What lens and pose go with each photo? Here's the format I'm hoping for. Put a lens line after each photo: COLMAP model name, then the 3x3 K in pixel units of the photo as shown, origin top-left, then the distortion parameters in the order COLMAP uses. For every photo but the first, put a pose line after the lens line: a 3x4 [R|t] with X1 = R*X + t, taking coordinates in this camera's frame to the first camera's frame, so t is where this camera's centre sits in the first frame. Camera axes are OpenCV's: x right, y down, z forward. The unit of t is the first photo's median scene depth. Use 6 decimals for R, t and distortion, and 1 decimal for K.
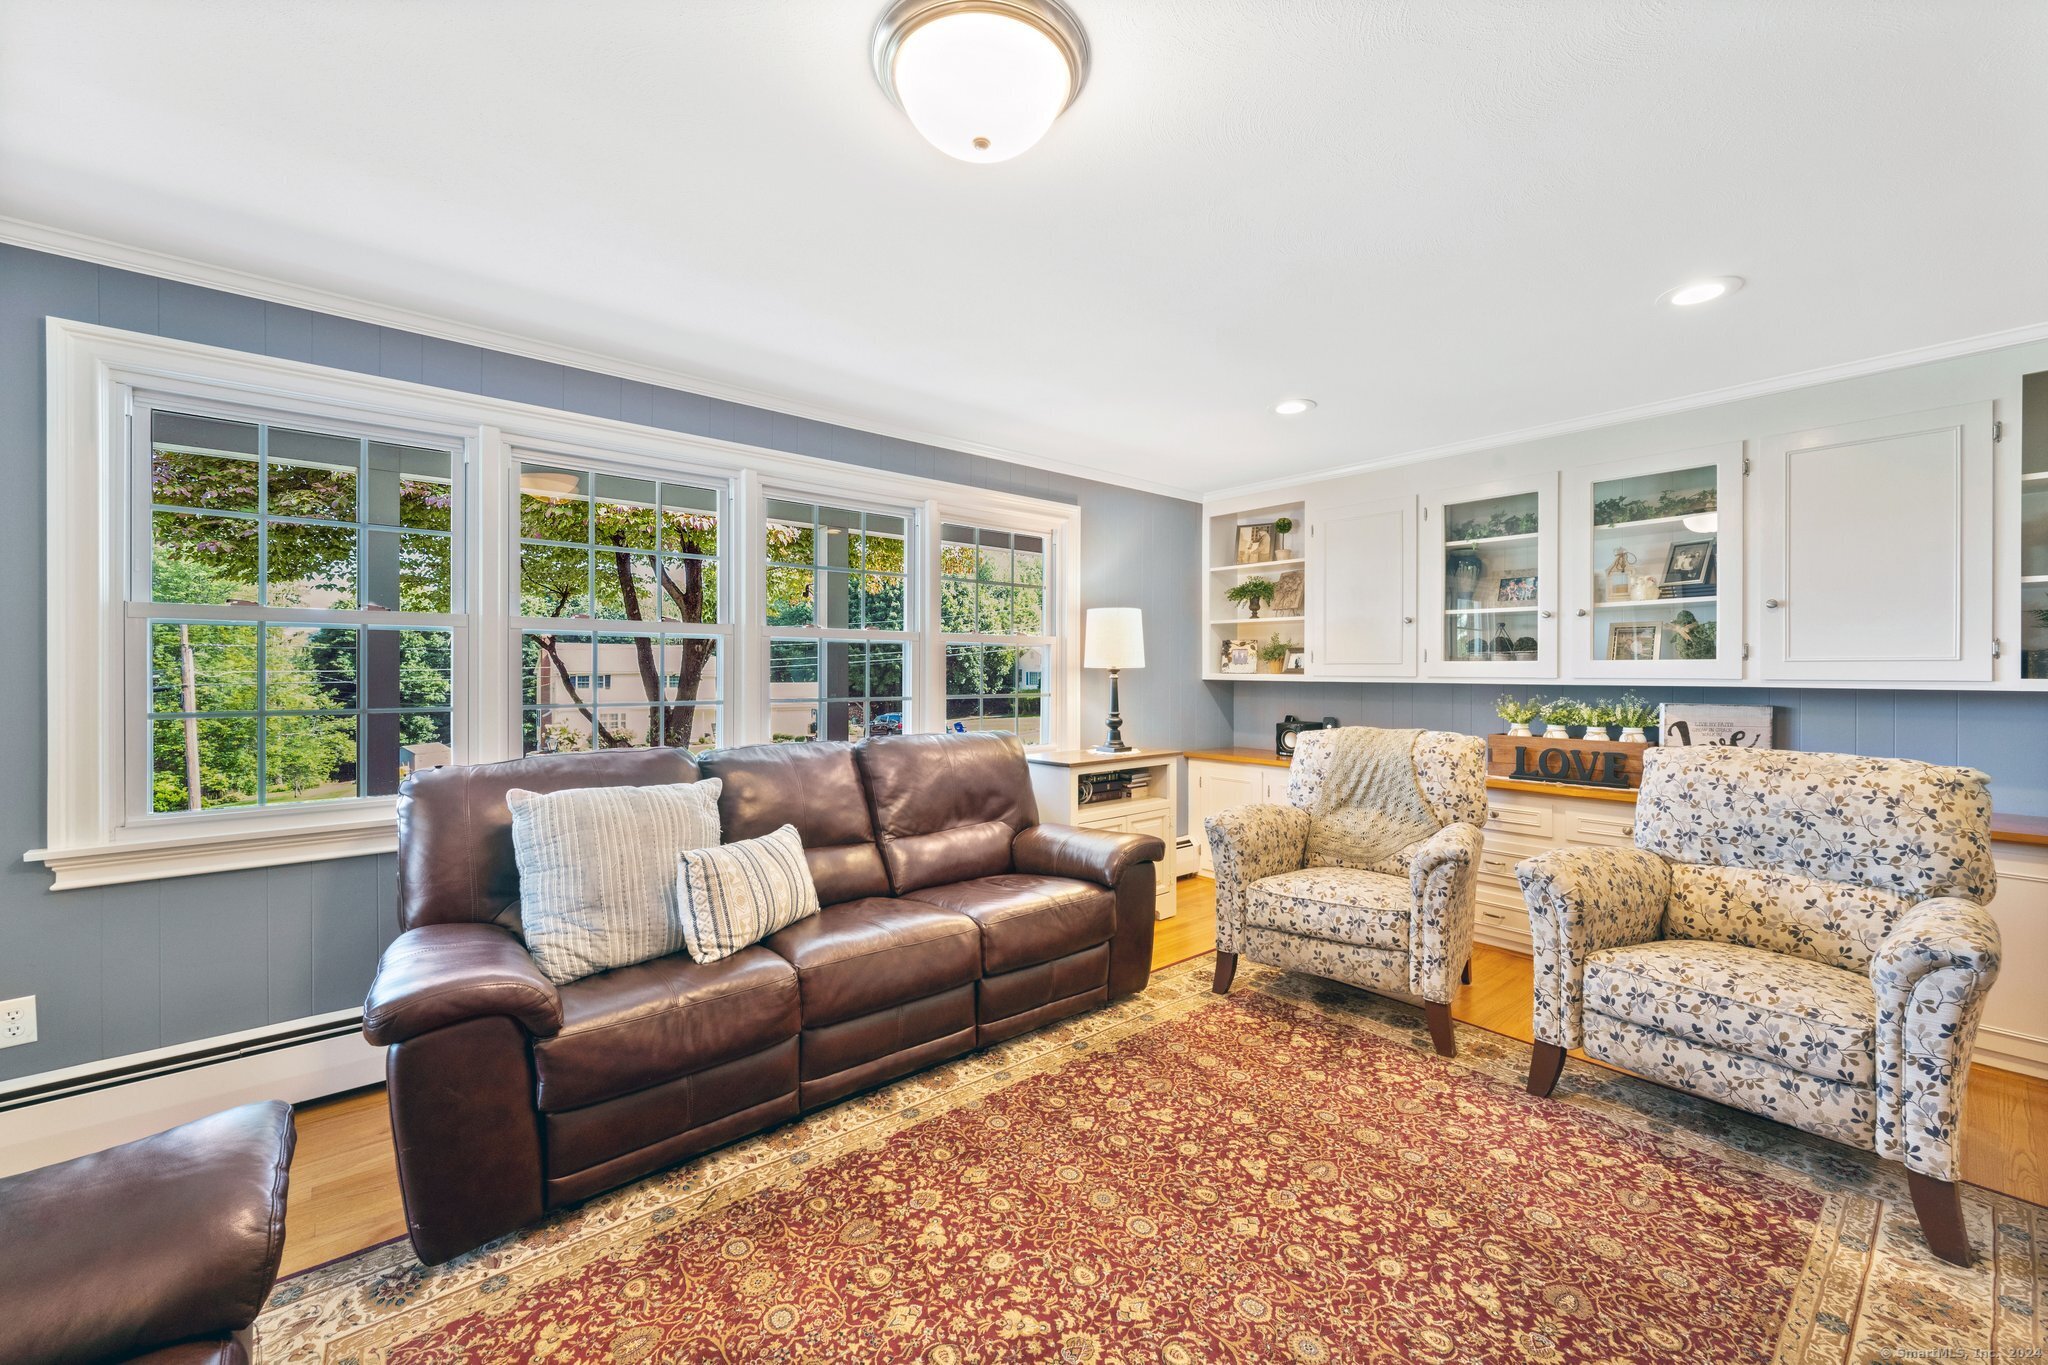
lens RADIAL K [[806.0, 0, 1048.0], [0, 806.0, 675.4], [0, 0, 1]] dist [0.001825, 0.000104]
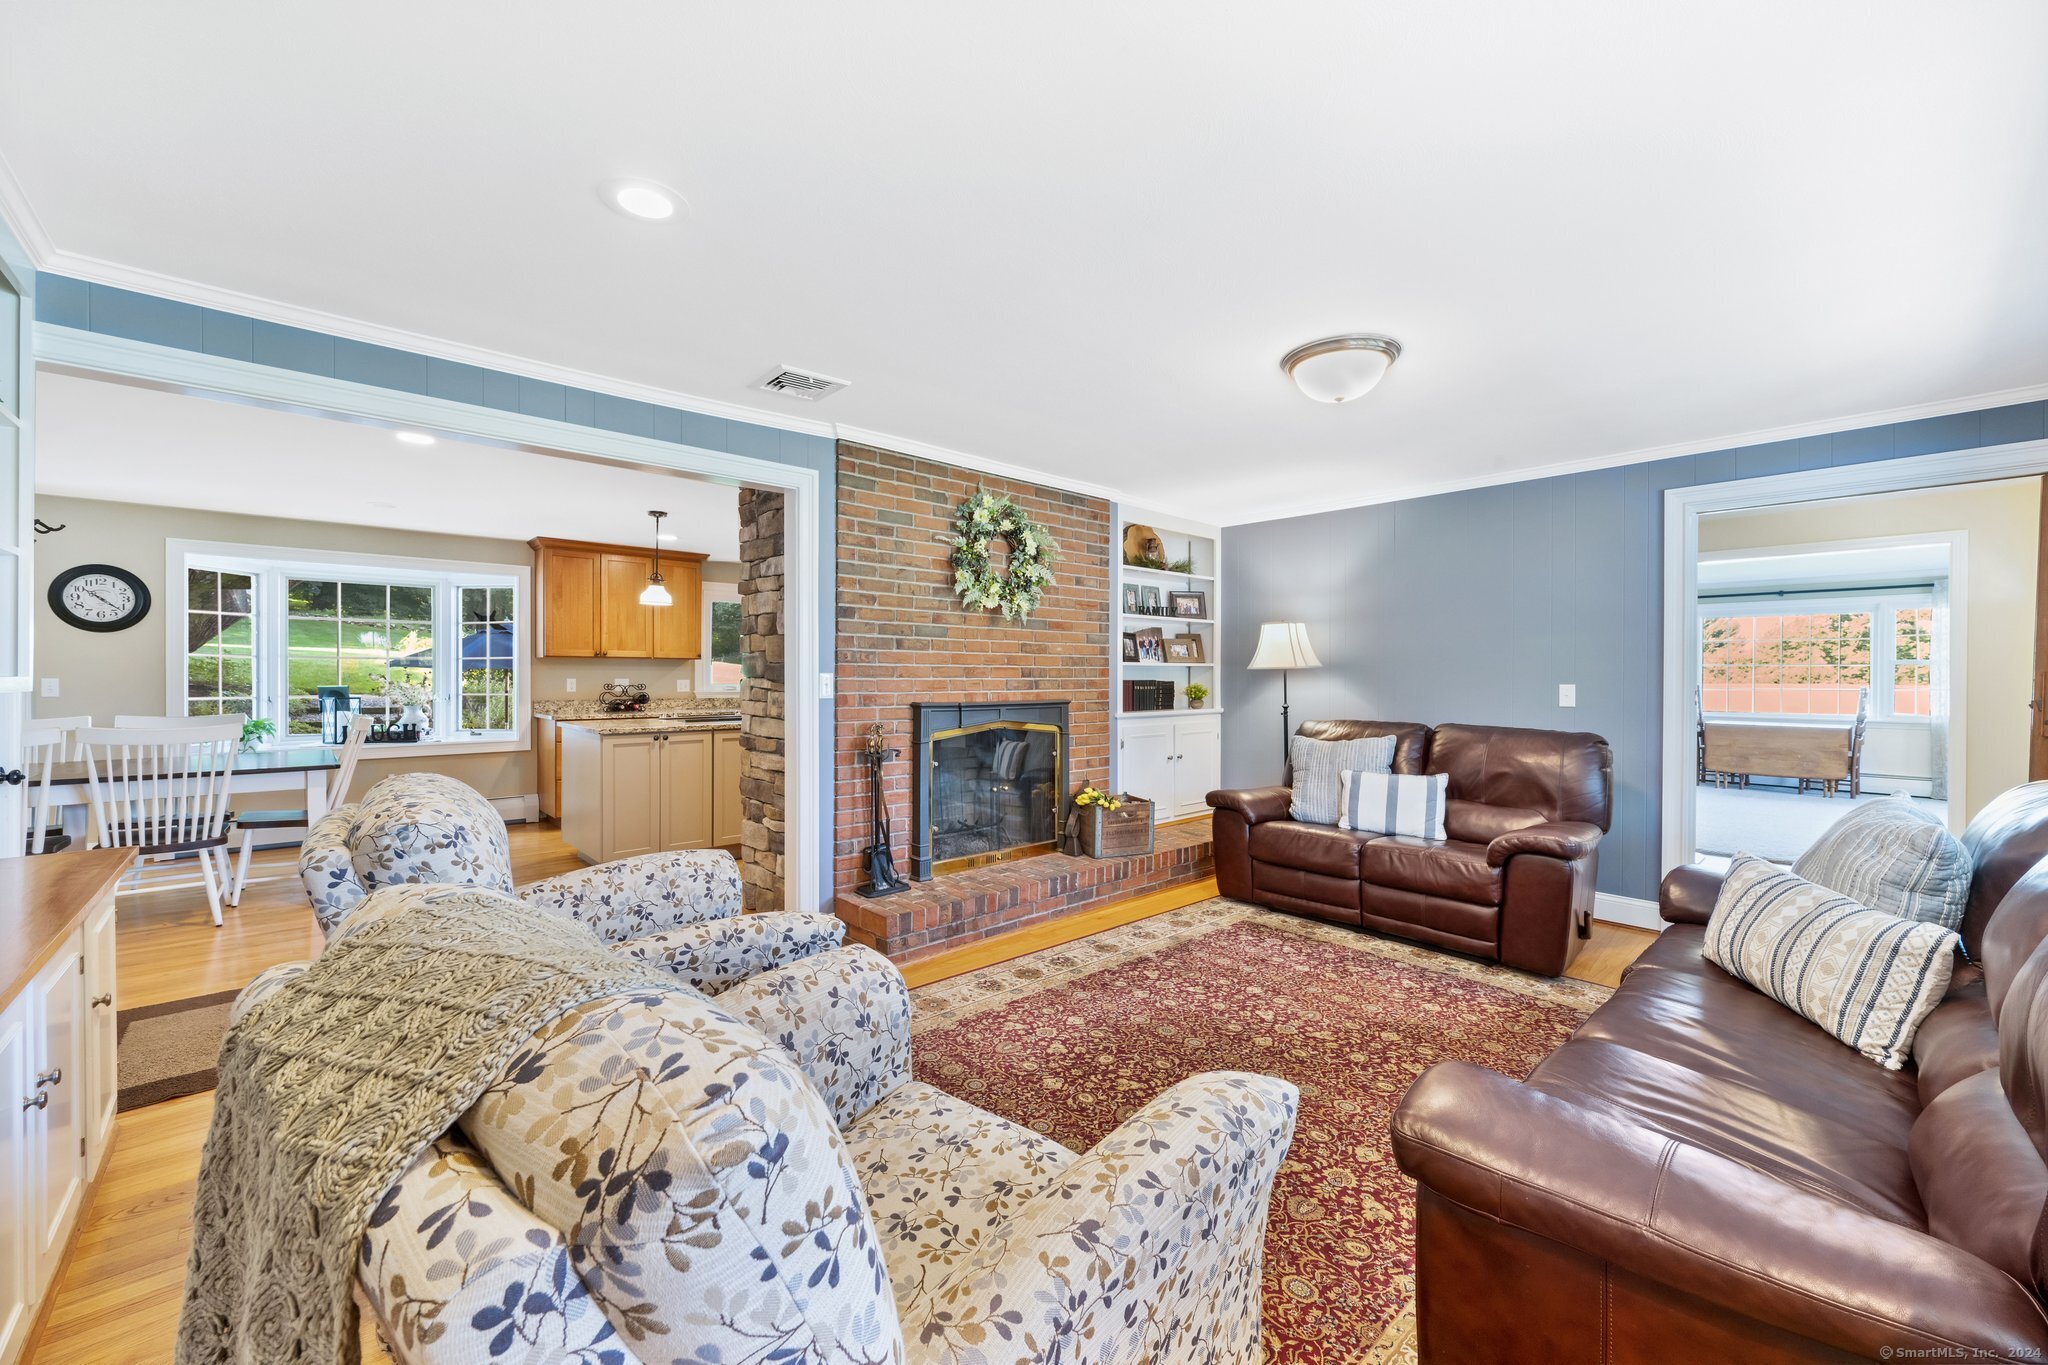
lens RADIAL K [[799.9, 0, 1030.5], [0, 799.9, 679.2], [0, 0, 1]] dist [-0.000476, -0.000110]
pose [[-0.999778, -0.005961, -0.020193, 0.389633], [-0.006152, 0.999937, 0.009438, -0.006031], [0.020136, 0.009561, -0.999752, 1.625153]]
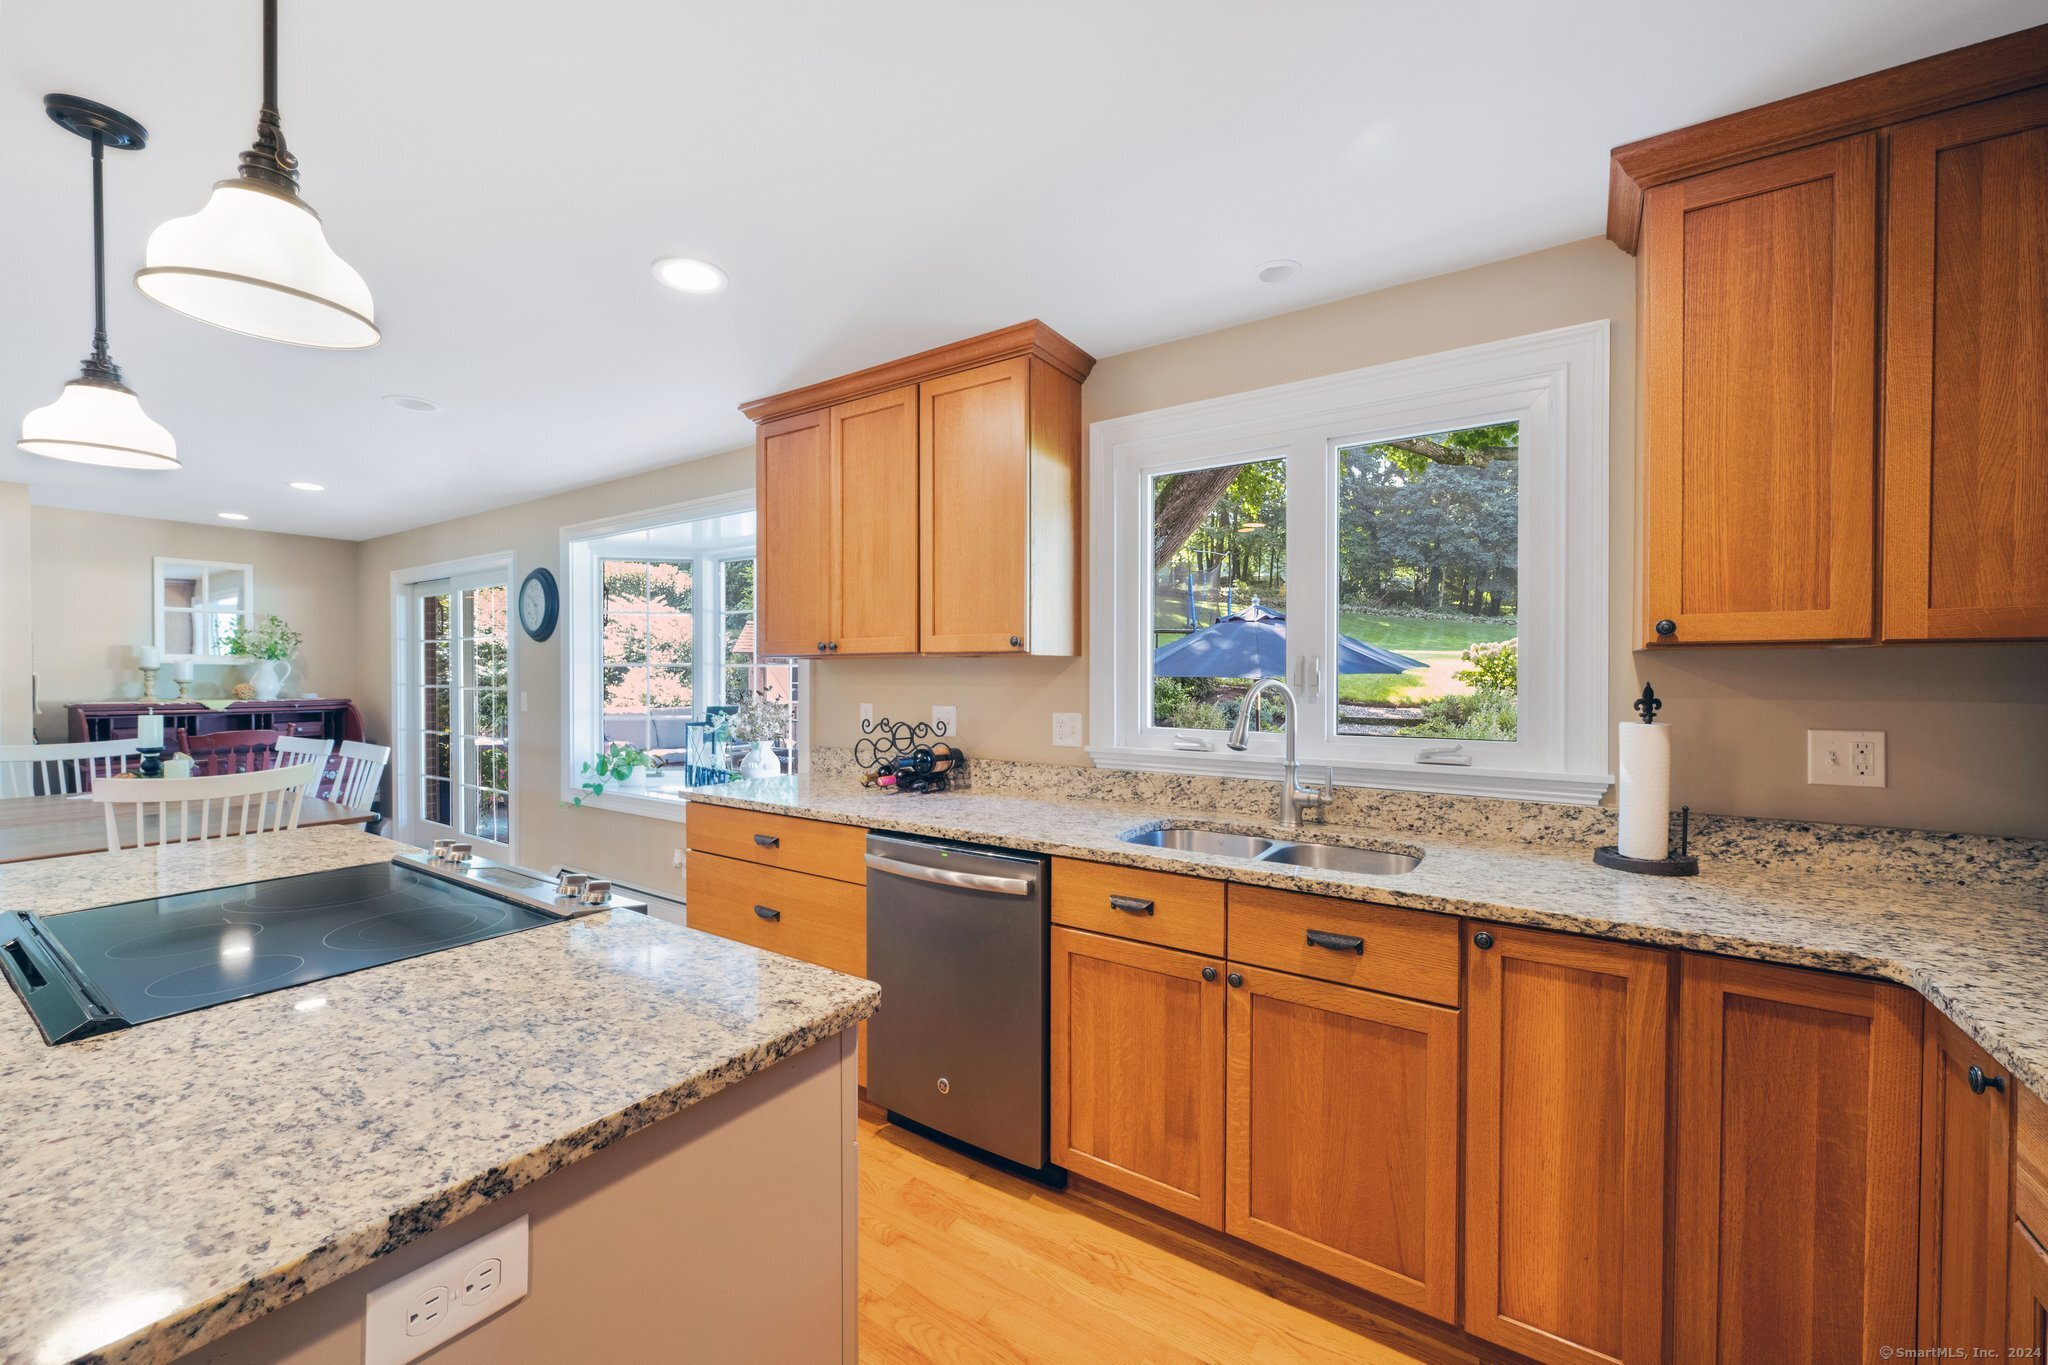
lens RADIAL K [[815.1, 0, 1036.0], [0, 815.1, 681.1], [0, 0, 1]] dist [-0.001406, -0.000200]
pose [[-0.243131, -0.012556, 0.969912, 0.592701], [0.001965, 0.999908, 0.013436, -0.023979], [-0.969991, 0.005172, -0.243084, -1.033311]]
